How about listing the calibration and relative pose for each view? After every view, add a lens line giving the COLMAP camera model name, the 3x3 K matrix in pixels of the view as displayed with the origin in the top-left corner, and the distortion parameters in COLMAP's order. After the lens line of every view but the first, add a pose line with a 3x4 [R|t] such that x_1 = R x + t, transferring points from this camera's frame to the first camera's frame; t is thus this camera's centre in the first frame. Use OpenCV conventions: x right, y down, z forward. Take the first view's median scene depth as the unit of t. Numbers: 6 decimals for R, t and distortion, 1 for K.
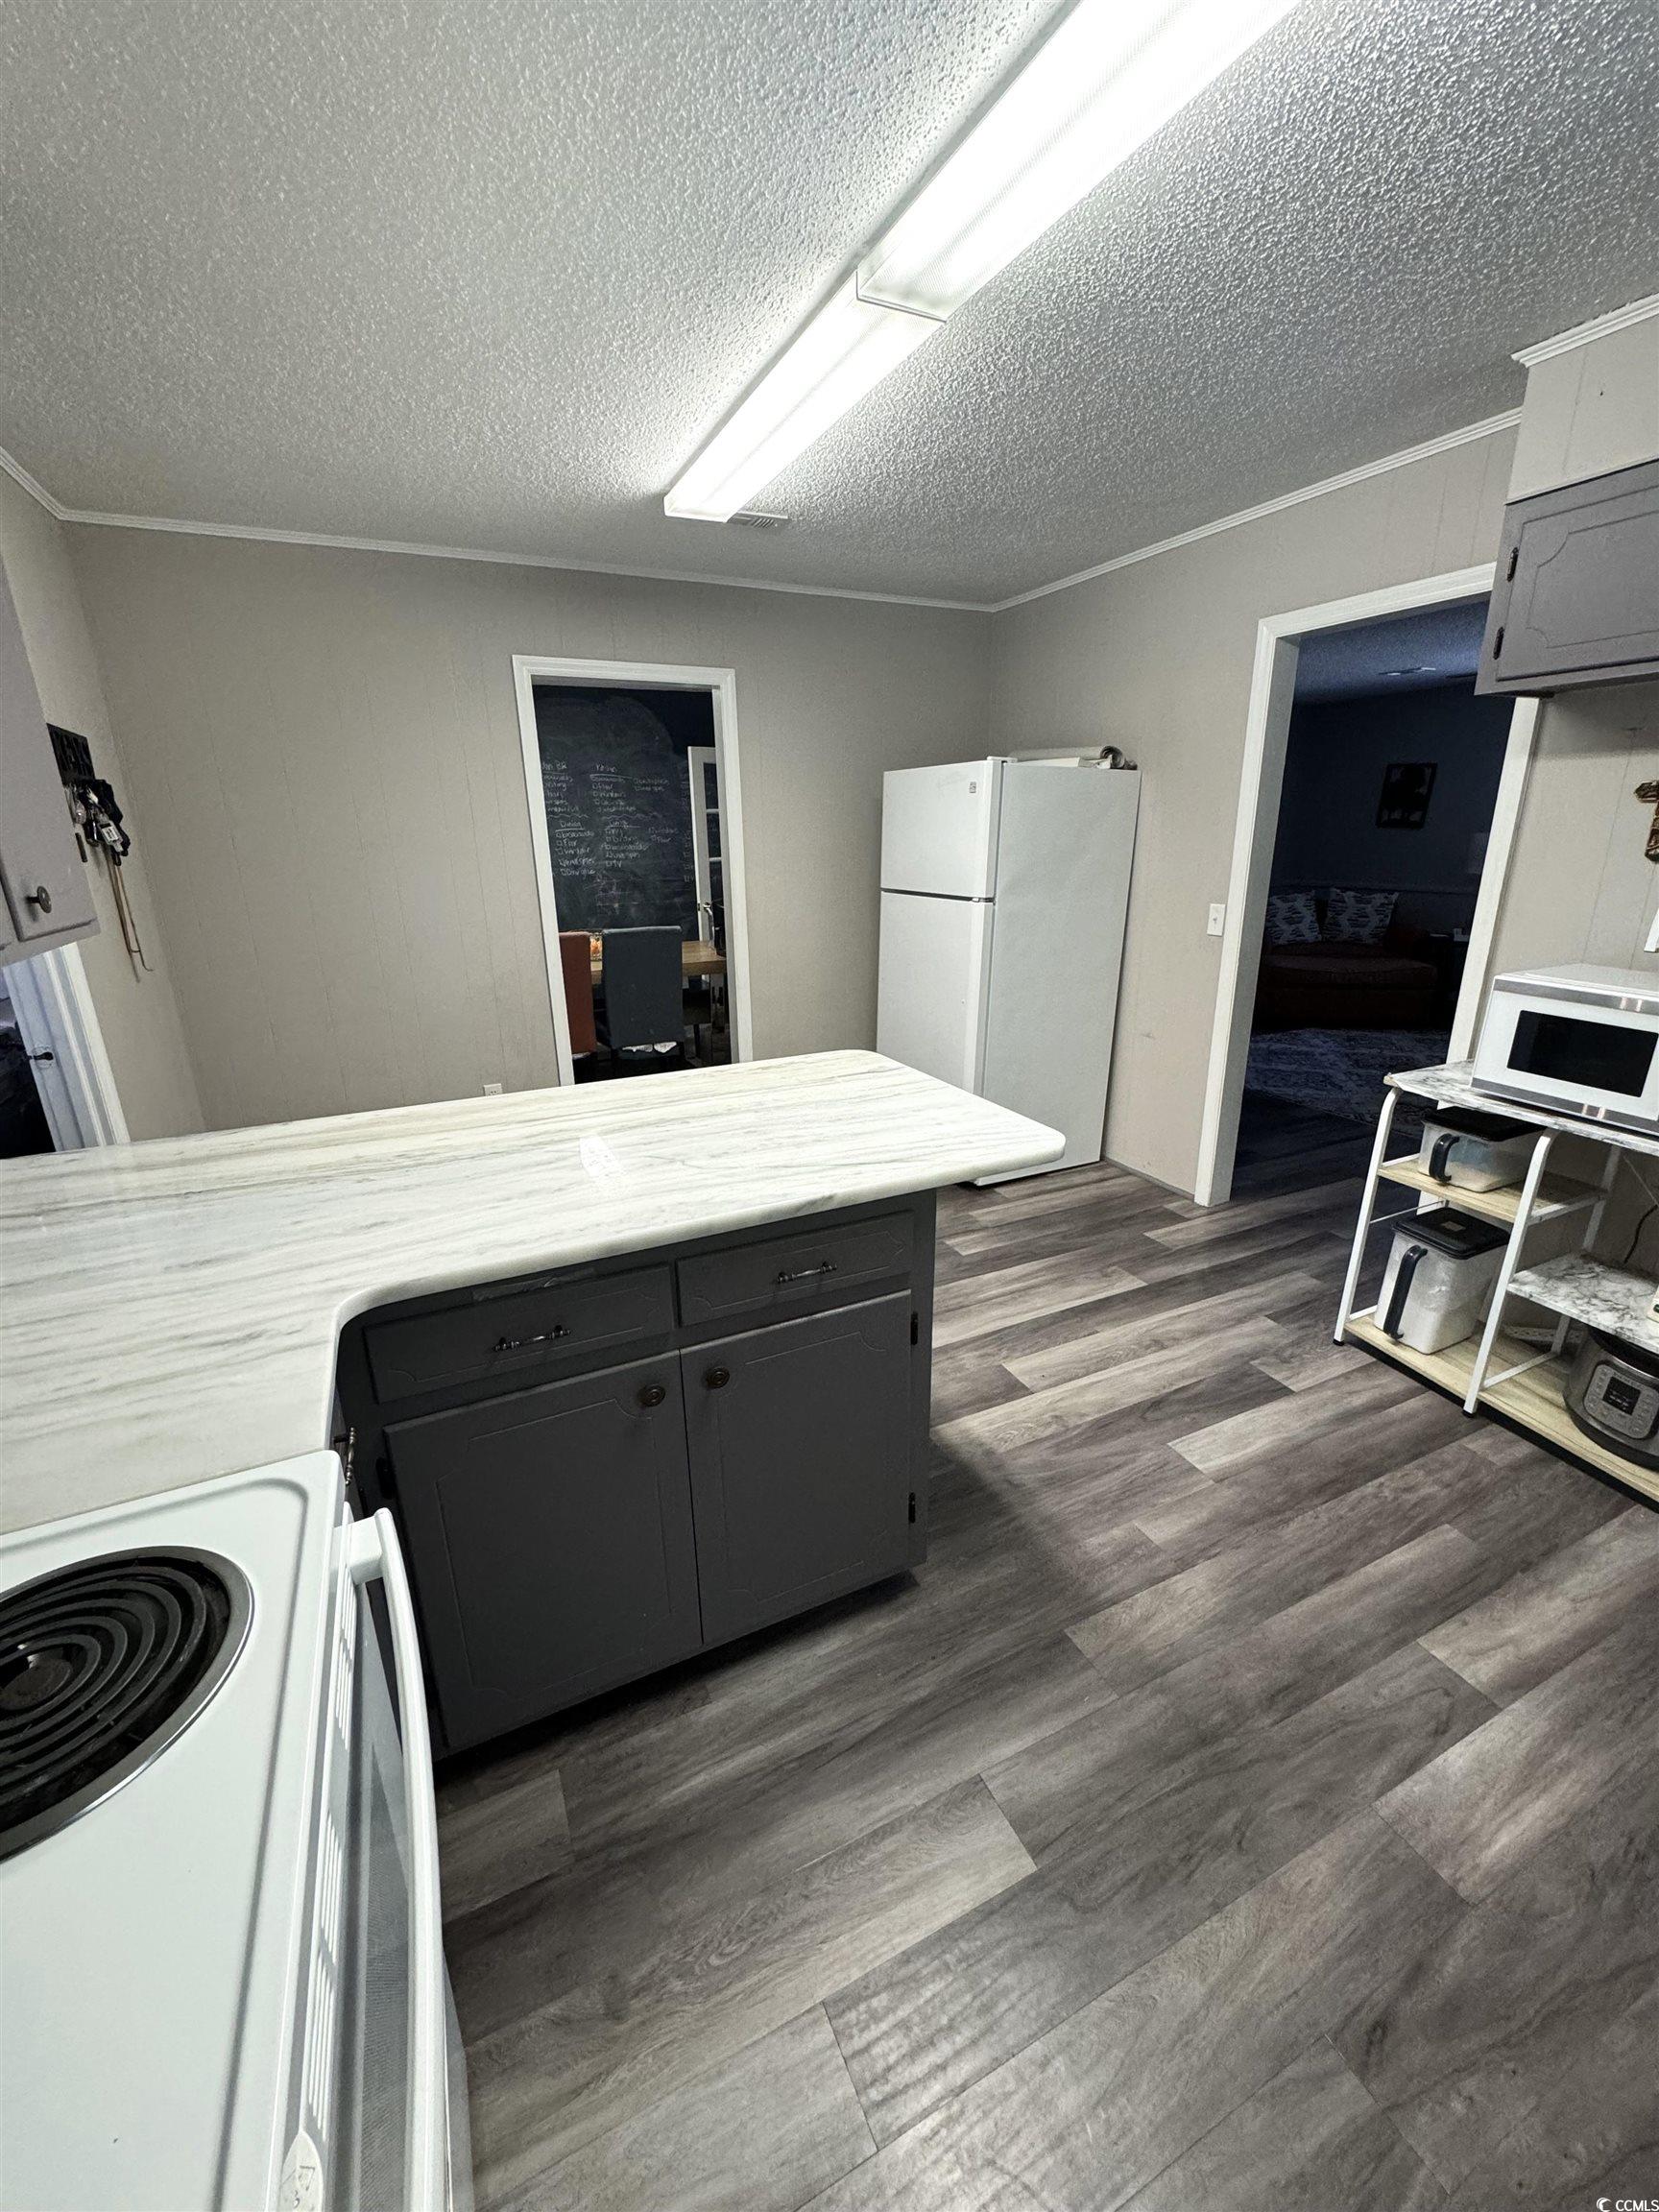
lens RADIAL K [[881.2, 0, 830.6], [0, 881.2, 1111.3], [0, 0, 1]] dist [-0.001245, 0.000068]
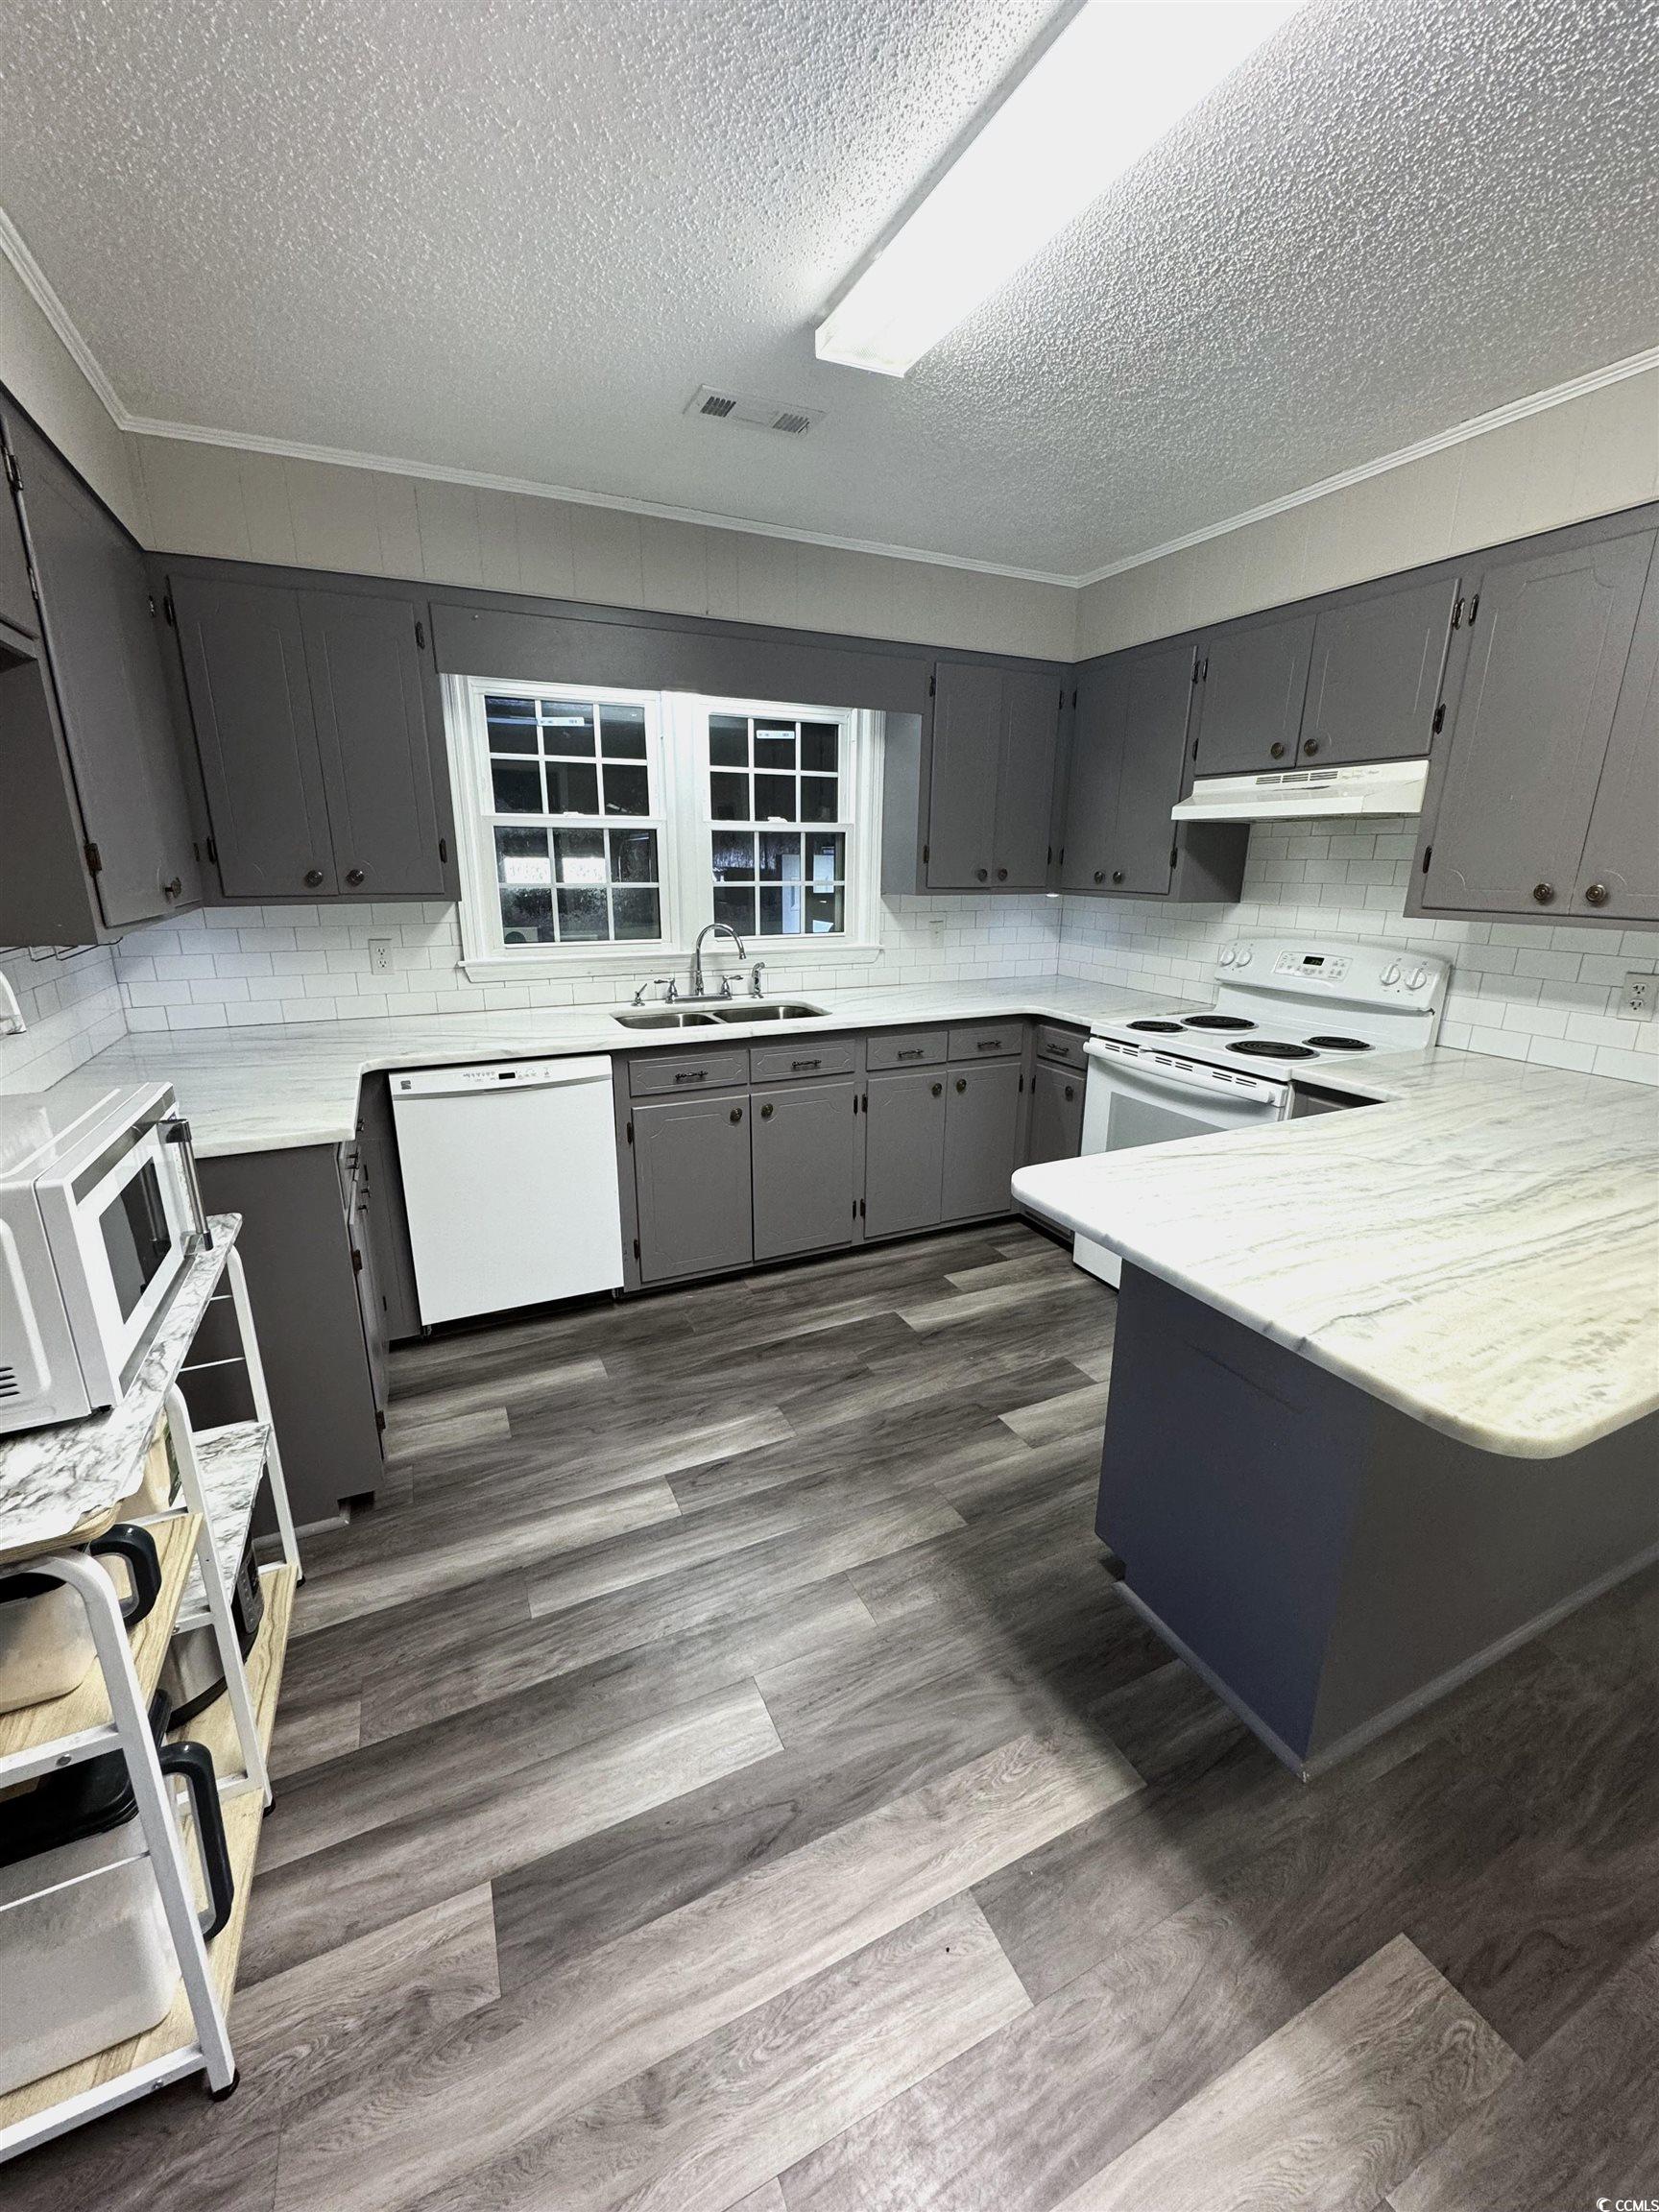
lens RADIAL K [[881.2, 0, 831.6], [0, 881.2, 1104.5], [0, 0, 1]] dist [-0.001245, 0.000068]
pose [[-0.999952, 0.008668, 0.004510, 0.401984], [0.009720, 0.835417, 0.549530, -0.492685], [0.000996, 0.549548, -0.835462, 1.544760]]
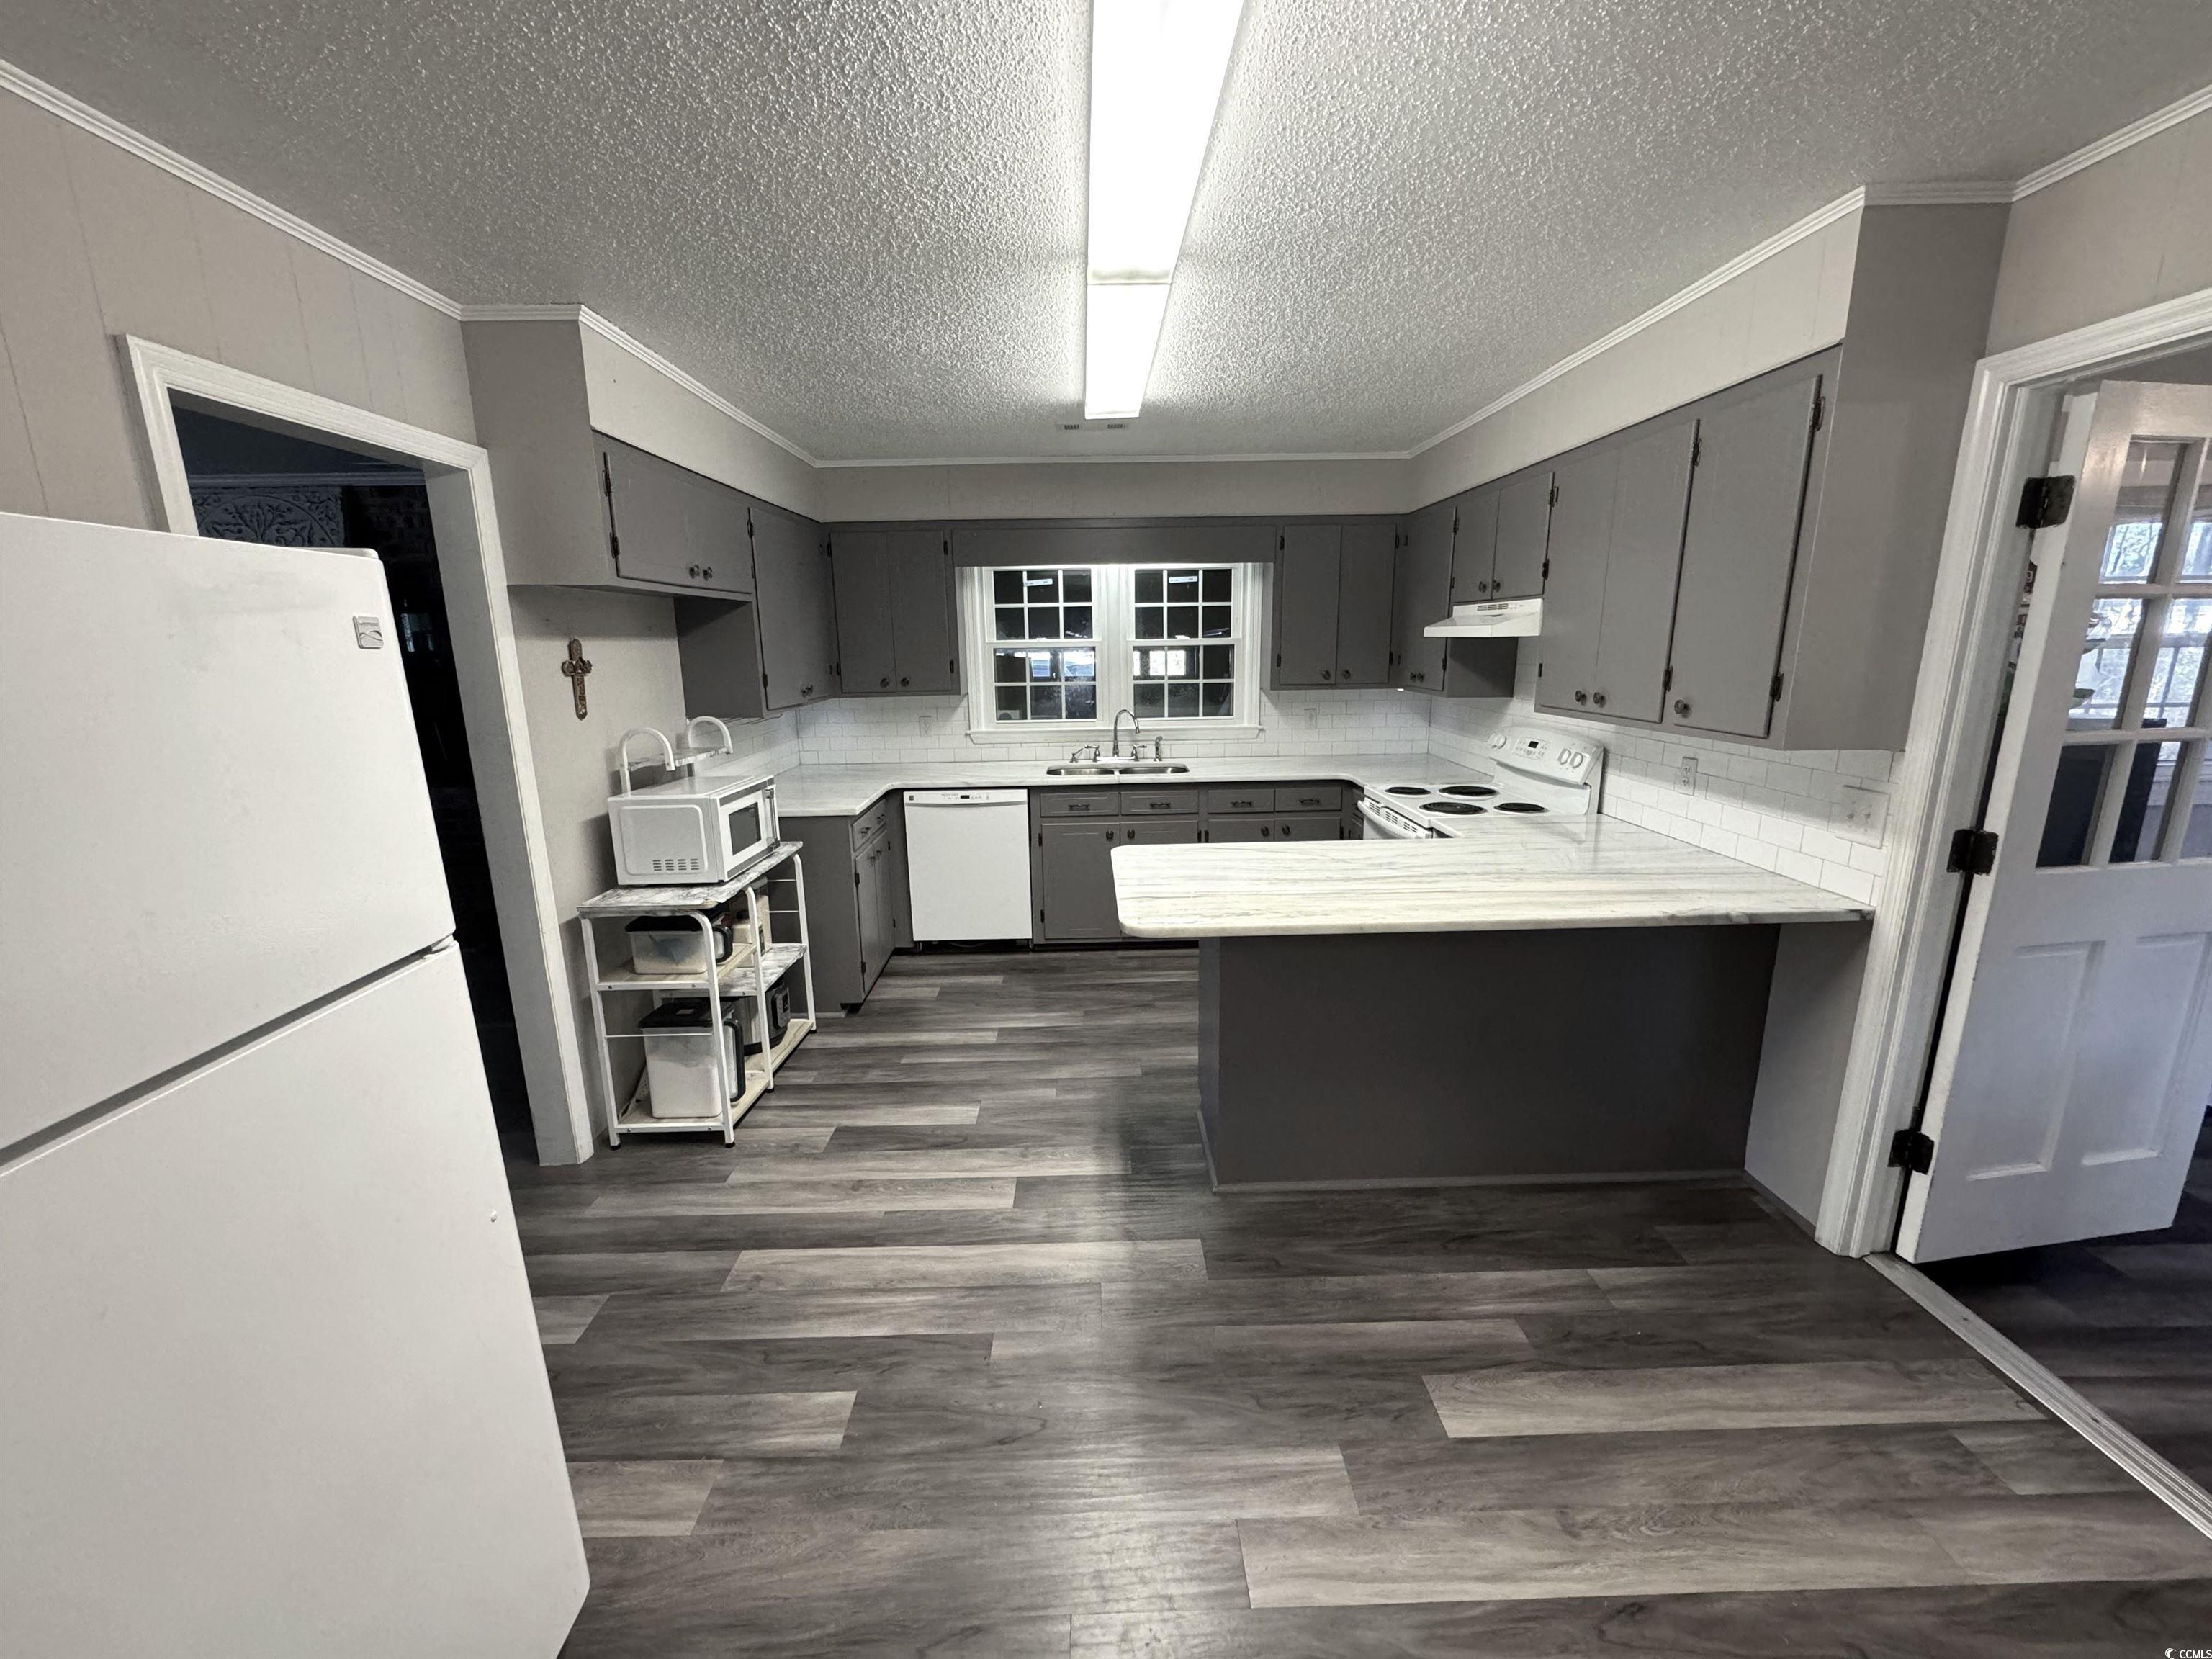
lens RADIAL K [[881.2, 0, 1107.6], [0, 881.2, 828.6], [0, 0, 1]] dist [-0.001245, 0.000068]
pose [[-0.910063, -0.058297, 0.410349, -0.397206], [0.153136, 0.872709, 0.463604, -0.734697], [-0.385142, 0.484748, -0.785293, 2.107174]]
